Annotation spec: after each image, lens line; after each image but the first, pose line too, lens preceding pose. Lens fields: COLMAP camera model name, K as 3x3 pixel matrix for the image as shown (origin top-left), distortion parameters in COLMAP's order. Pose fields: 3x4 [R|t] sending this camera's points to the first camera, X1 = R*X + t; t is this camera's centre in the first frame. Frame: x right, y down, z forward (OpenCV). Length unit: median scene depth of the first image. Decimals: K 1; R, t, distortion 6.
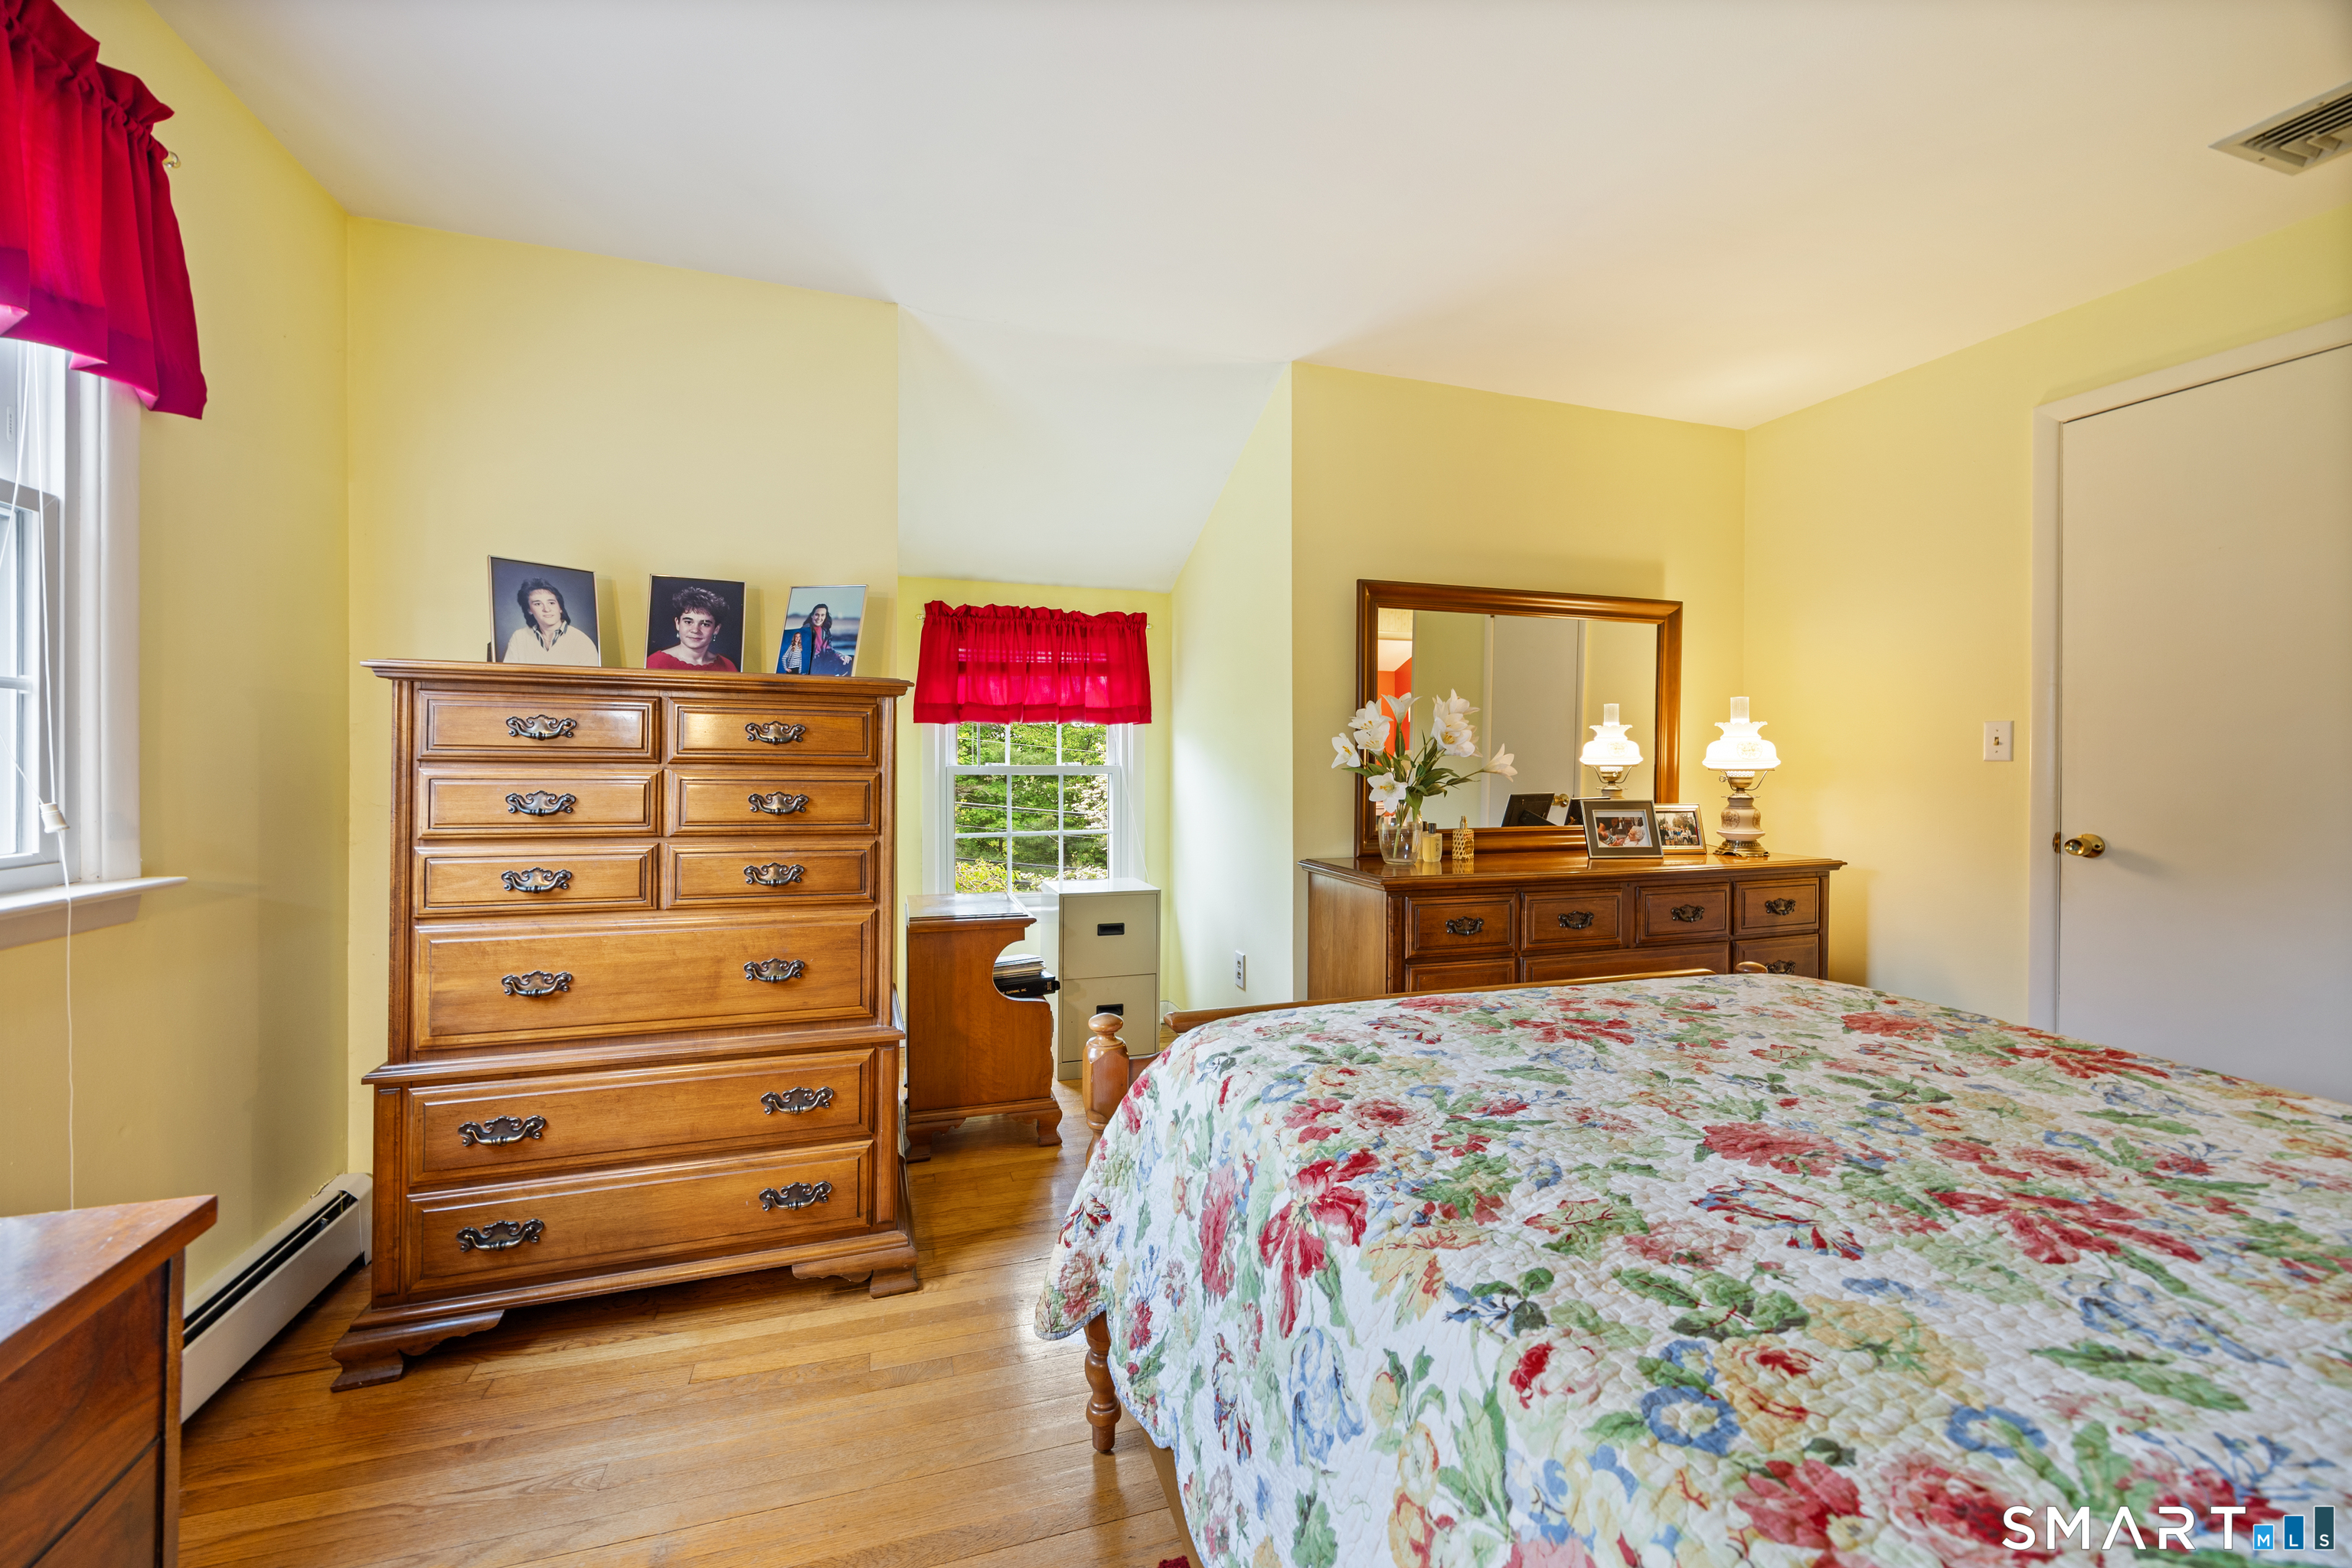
lens RADIAL K [[930.3, 0, 1176.7], [0, 930.3, 767.0], [0, 0, 1]] dist [0.000189, 0.000028]
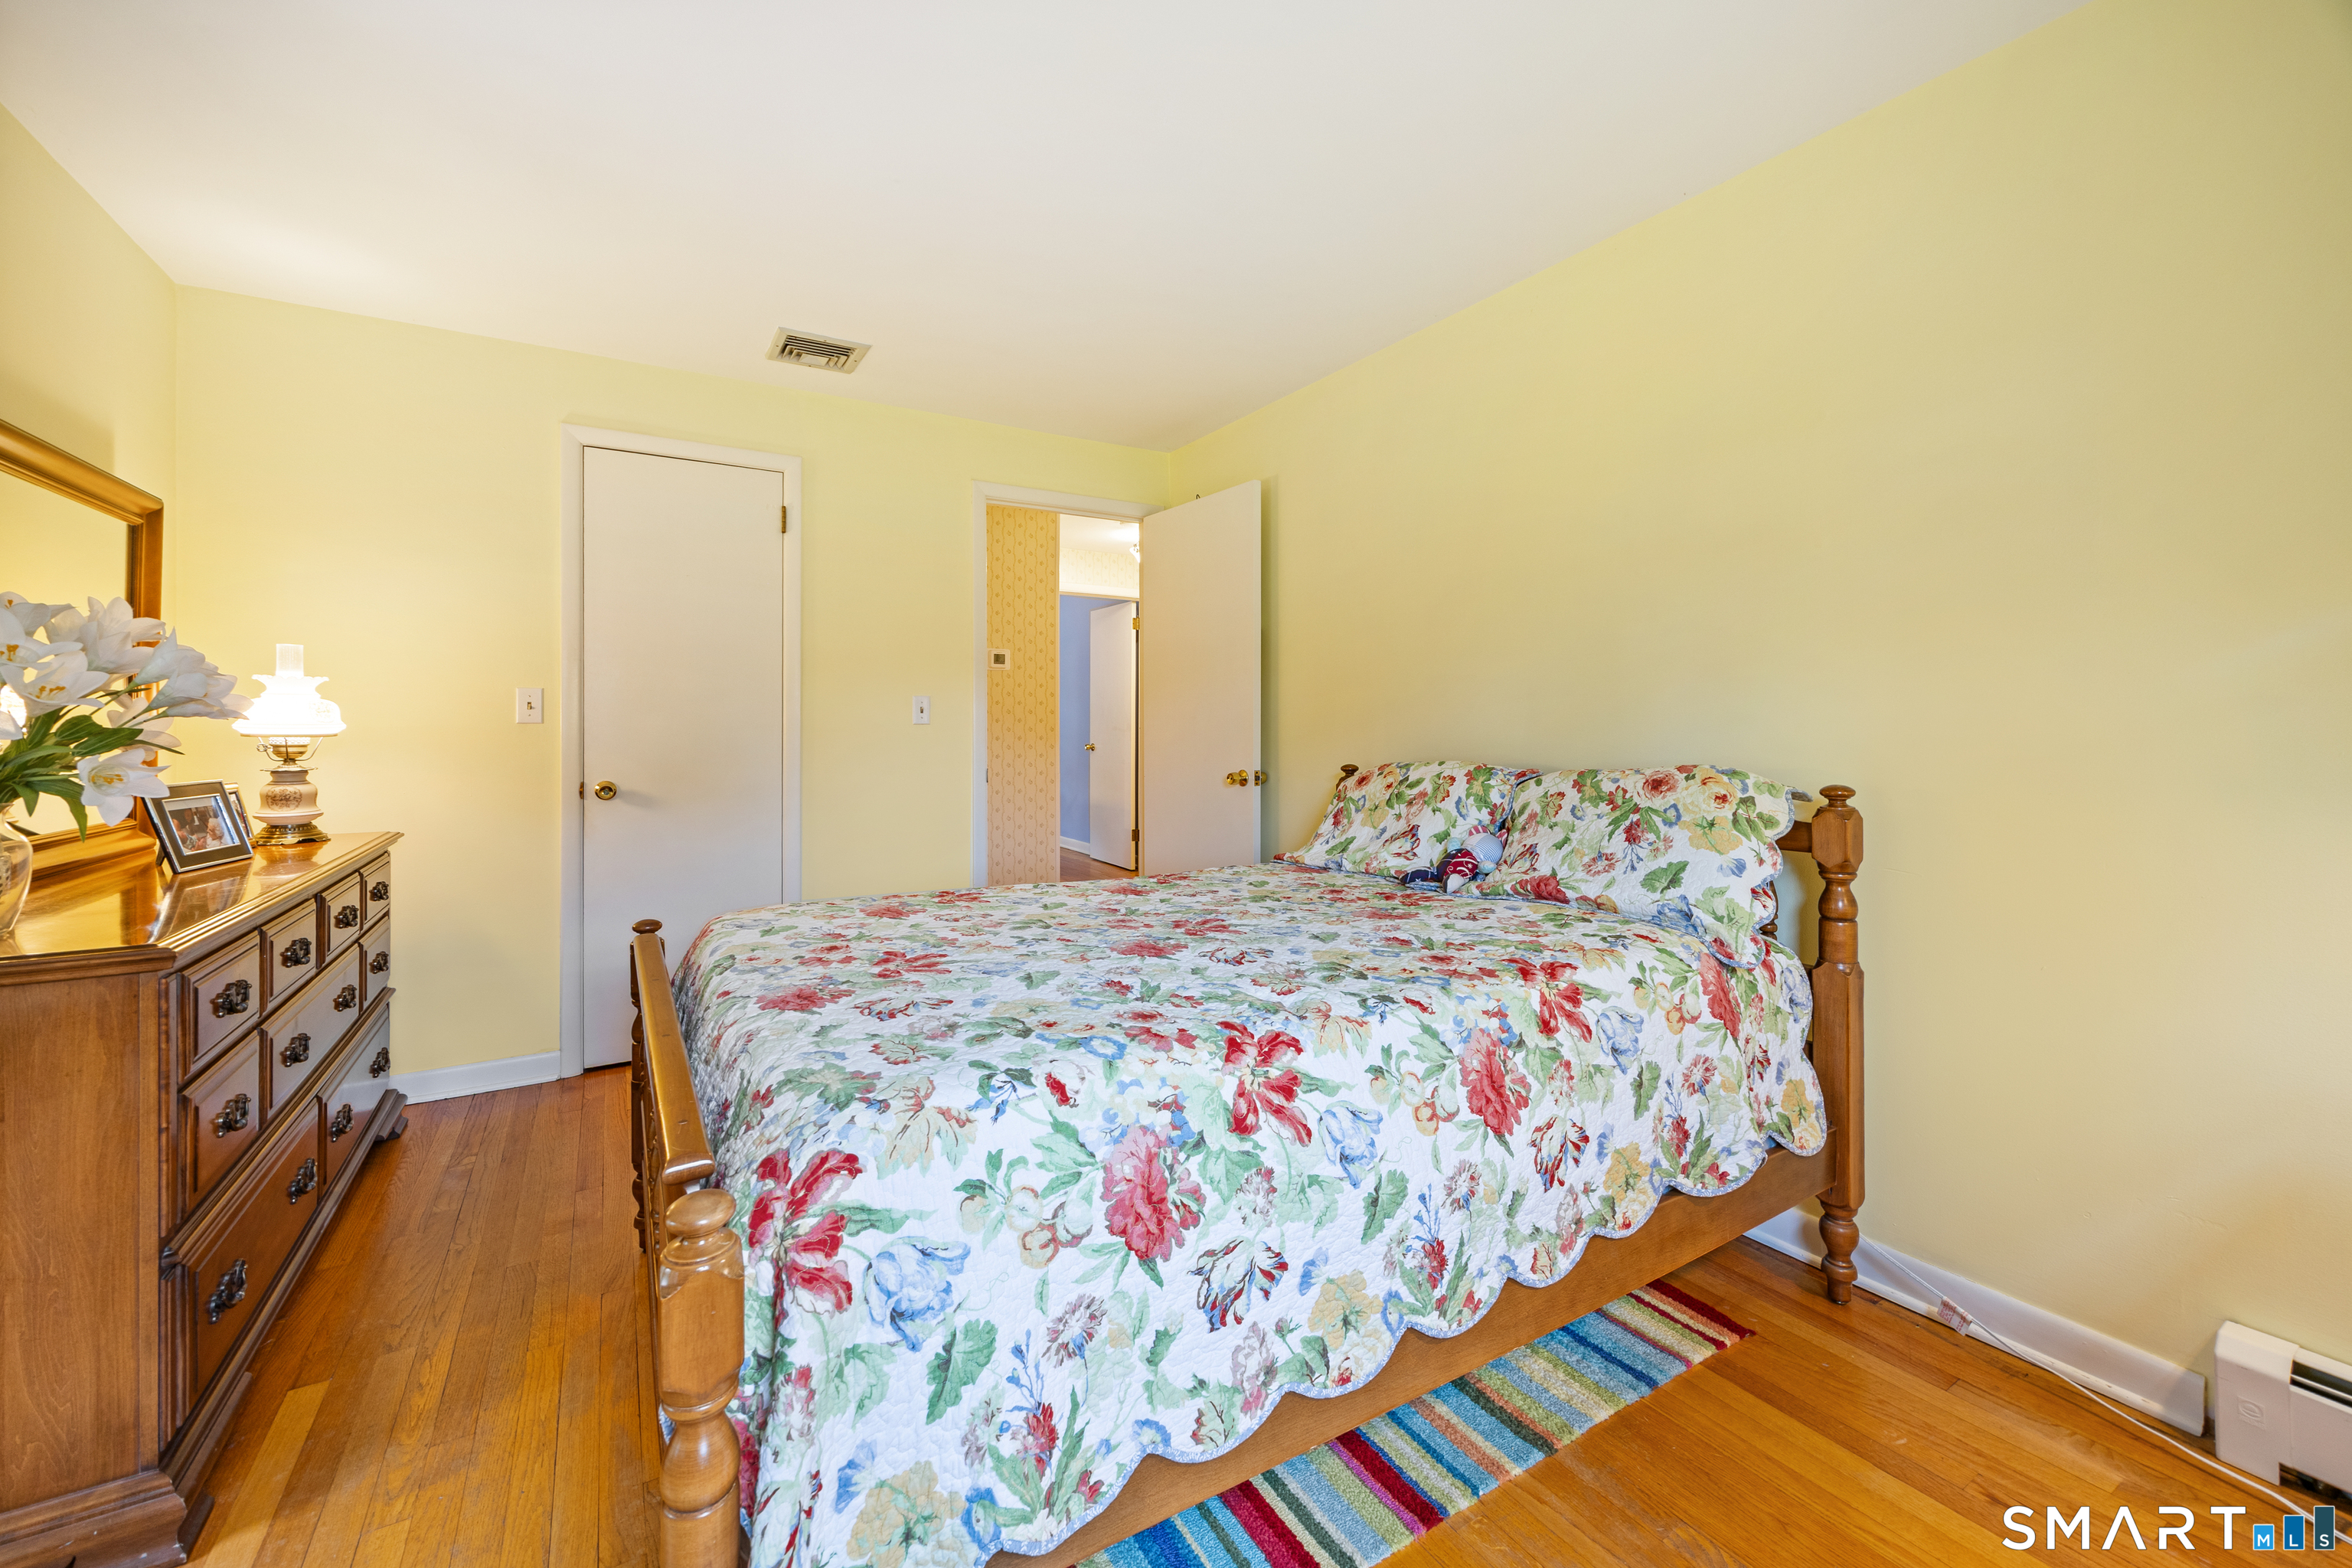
lens RADIAL K [[930.3, 0, 1178.4], [0, 930.3, 724.7], [0, 0, 1]] dist [0.000189, 0.000028]
pose [[-0.230353, -0.005550, 0.973091, -0.391648], [0.007770, 0.999941, 0.007543, -0.007242], [-0.973076, 0.009298, -0.230296, 0.497196]]
